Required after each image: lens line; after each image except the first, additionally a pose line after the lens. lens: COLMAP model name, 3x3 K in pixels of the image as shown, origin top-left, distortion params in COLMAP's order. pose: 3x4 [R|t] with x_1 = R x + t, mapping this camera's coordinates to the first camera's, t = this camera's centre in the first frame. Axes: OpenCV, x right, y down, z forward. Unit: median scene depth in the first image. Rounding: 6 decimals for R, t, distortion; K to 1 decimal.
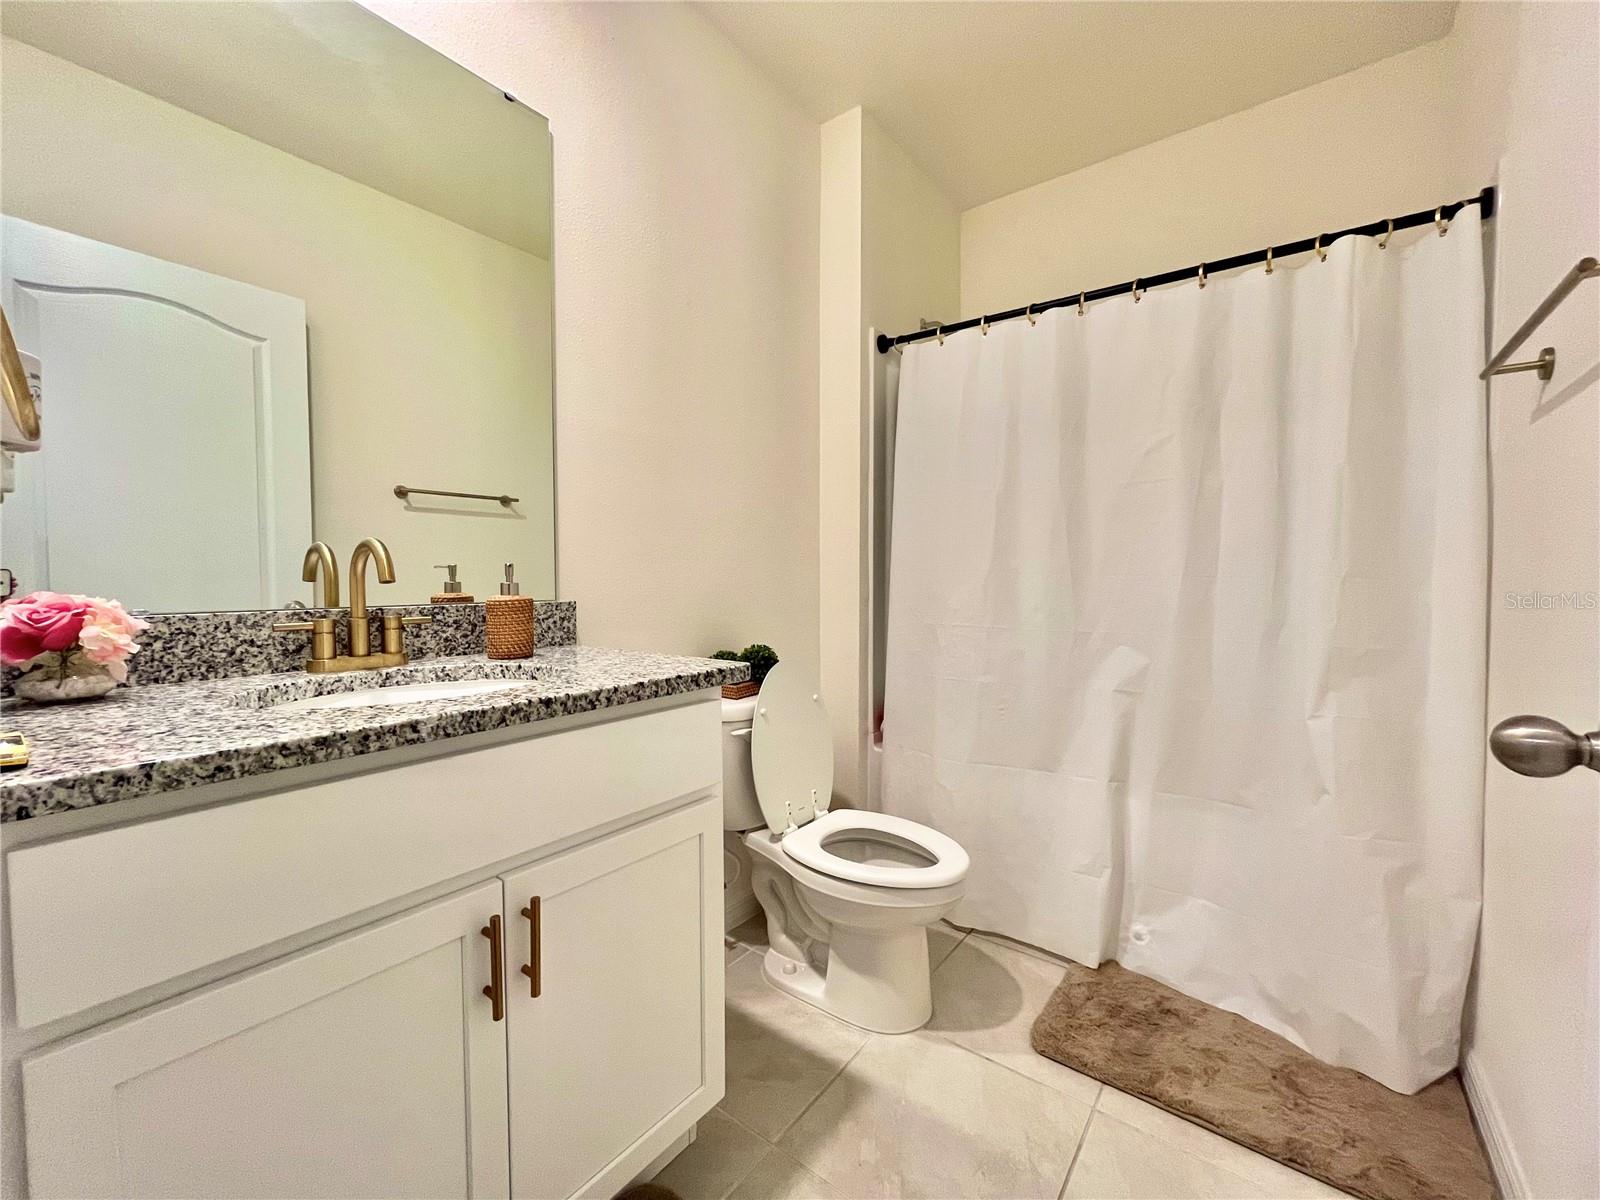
lens RADIAL K [[642.0, 0, 794.4], [0, 642.0, 598.1], [0, 0, 1]] dist [-0.000643, -0.000097]
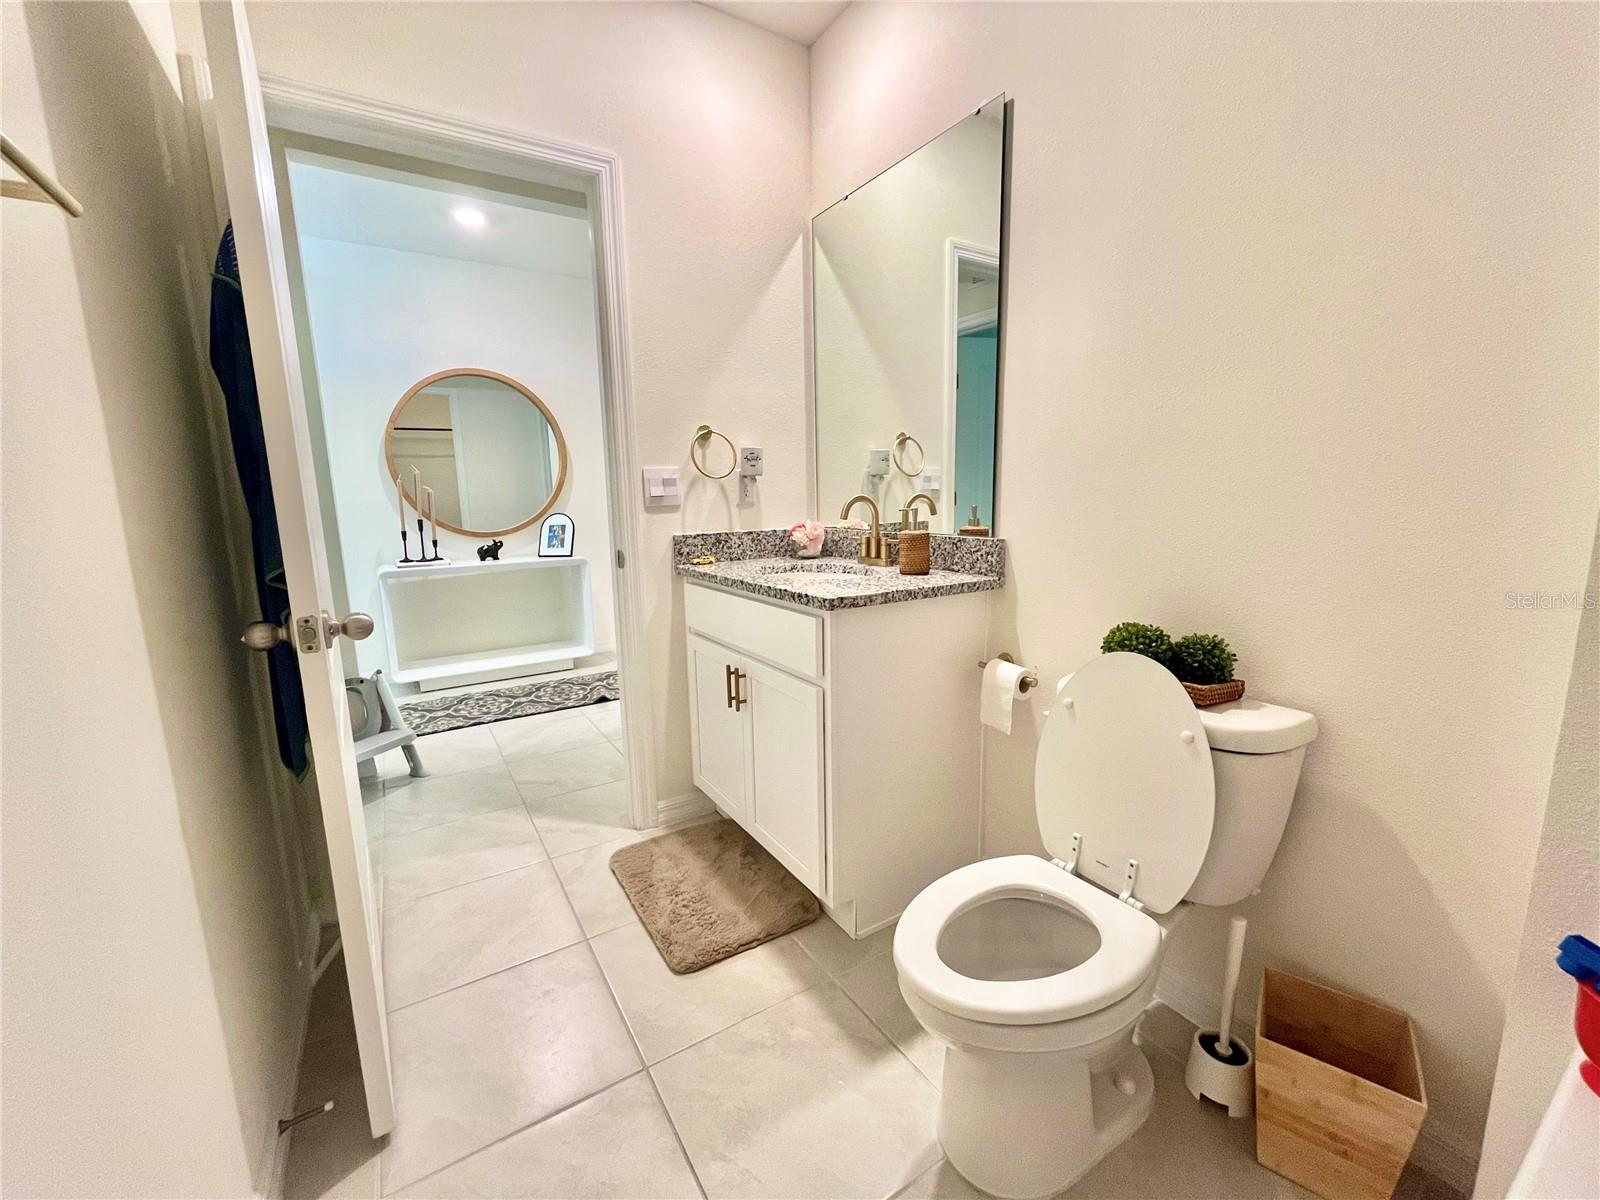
lens RADIAL K [[642.0, 0, 793.7], [0, 642.0, 603.9], [0, 0, 1]] dist [-0.000643, -0.000097]
pose [[-0.335901, 0.166019, -0.927151, 1.096237], [-0.014276, 0.983333, 0.181252, -0.107859], [0.941789, 0.074118, -0.327932, 1.356208]]
